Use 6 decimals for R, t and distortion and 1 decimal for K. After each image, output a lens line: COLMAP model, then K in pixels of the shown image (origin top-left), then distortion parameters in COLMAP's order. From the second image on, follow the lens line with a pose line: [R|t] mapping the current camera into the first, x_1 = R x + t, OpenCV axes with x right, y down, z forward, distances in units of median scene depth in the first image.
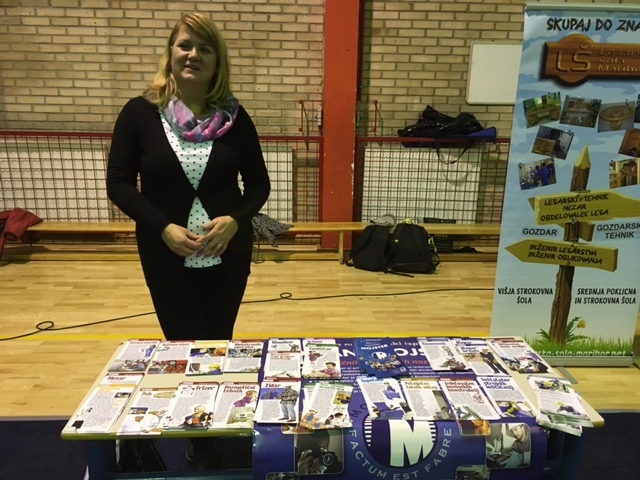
lens RADIAL K [[504.7, 0, 320.5], [0, 504.7, 241.4], [0, 0, 1]] dist [0.068238, -0.070744]
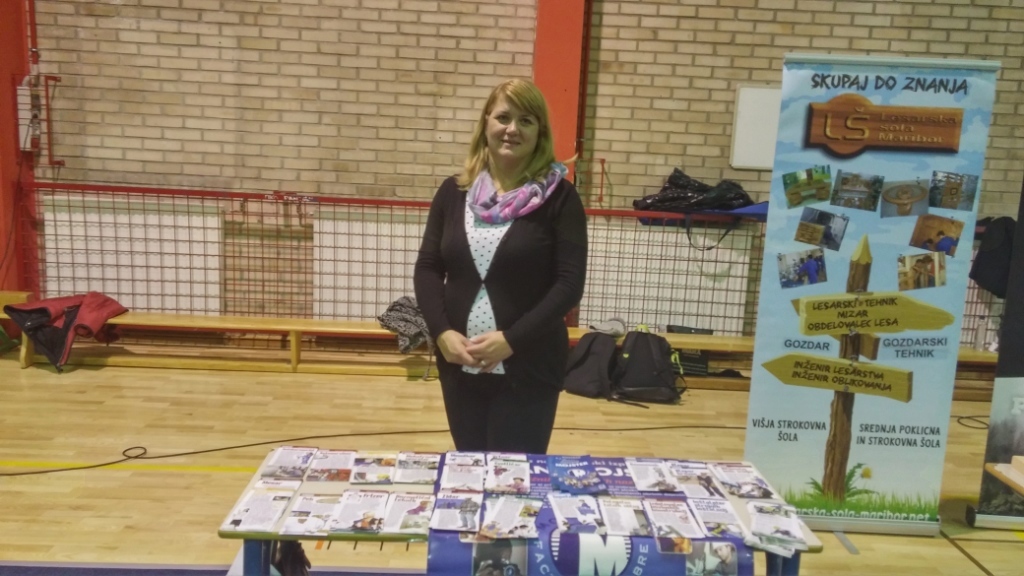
lens RADIAL K [[806.8, 0, 516.8], [0, 806.8, 296.8], [0, 0, 1]] dist [0.060509, -0.021083]
pose [[0.999335, 0.035057, -0.009981, 0.008833], [-0.035772, 0.995824, -0.083993, 0.022281], [0.006995, 0.084294, 0.996416, -0.170445]]
